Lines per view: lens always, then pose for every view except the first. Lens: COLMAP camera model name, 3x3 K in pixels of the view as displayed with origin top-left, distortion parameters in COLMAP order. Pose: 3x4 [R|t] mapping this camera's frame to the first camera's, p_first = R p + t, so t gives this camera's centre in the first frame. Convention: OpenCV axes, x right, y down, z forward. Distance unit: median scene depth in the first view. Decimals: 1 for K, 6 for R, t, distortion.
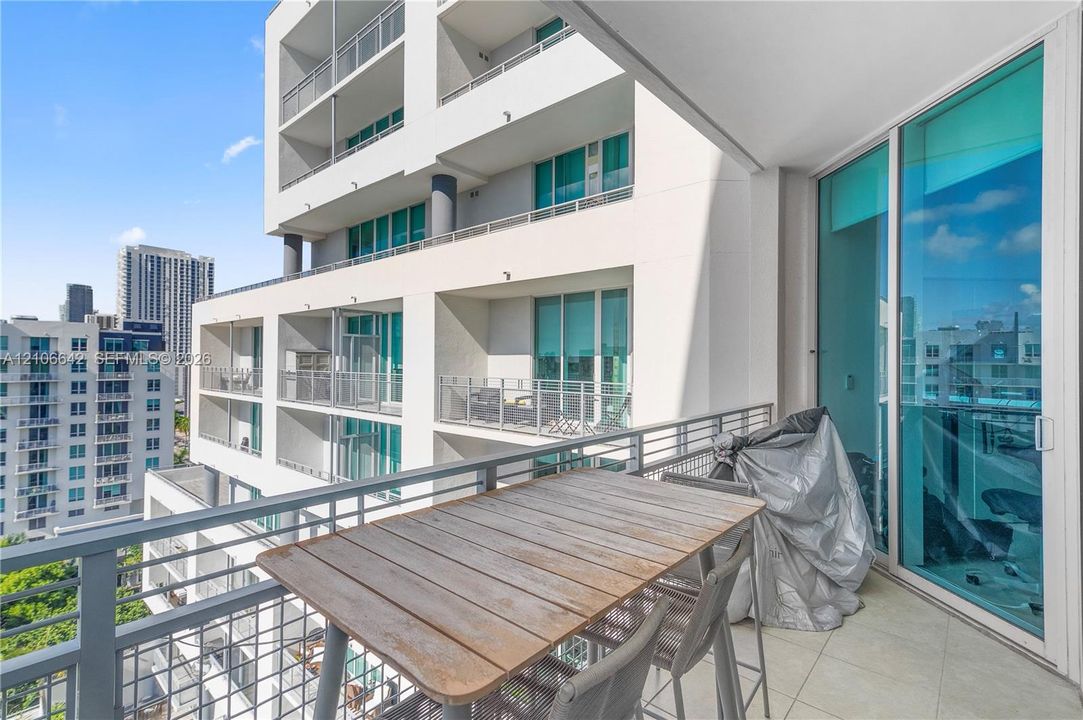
lens RADIAL K [[488.8, 0, 559.2], [0, 488.8, 360.1], [0, 0, 1]] dist [0.015332, -0.001894]
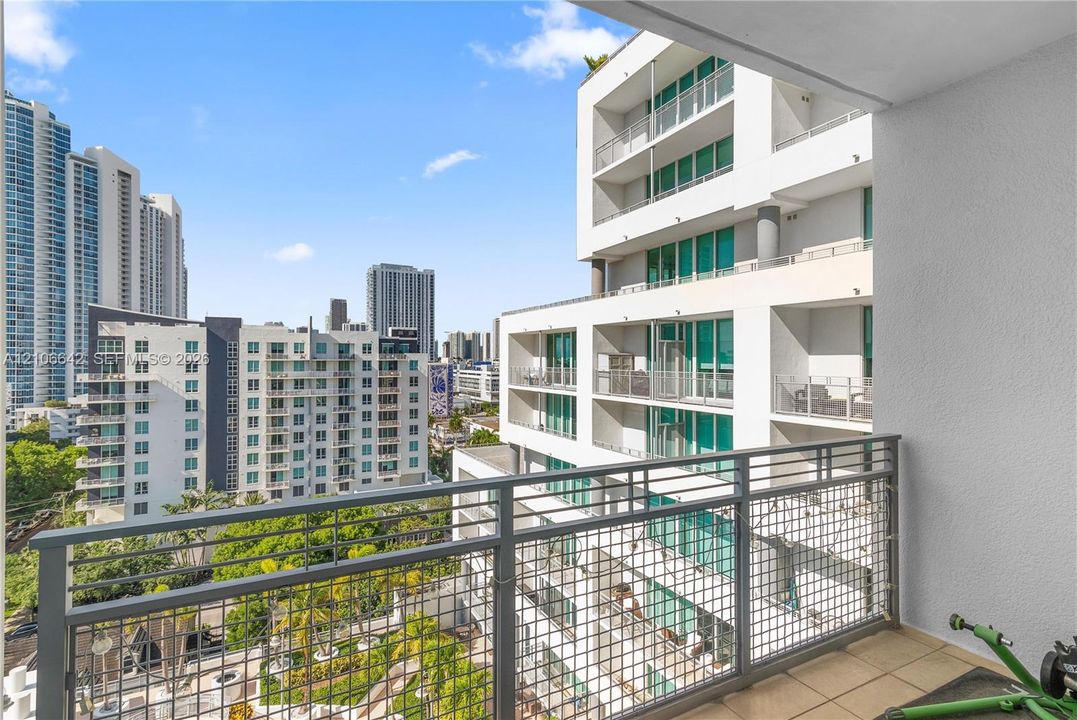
lens RADIAL K [[521.7, 0, 540.0], [0, 521.7, 359.4], [0, 0, 1]] dist [0.016179, 0.004867]
pose [[0.921205, -0.006512, -0.389024, -0.176361], [0.007277, 0.999973, 0.000492, -0.006791], [0.389010, -0.003285, 0.921228, -0.269172]]
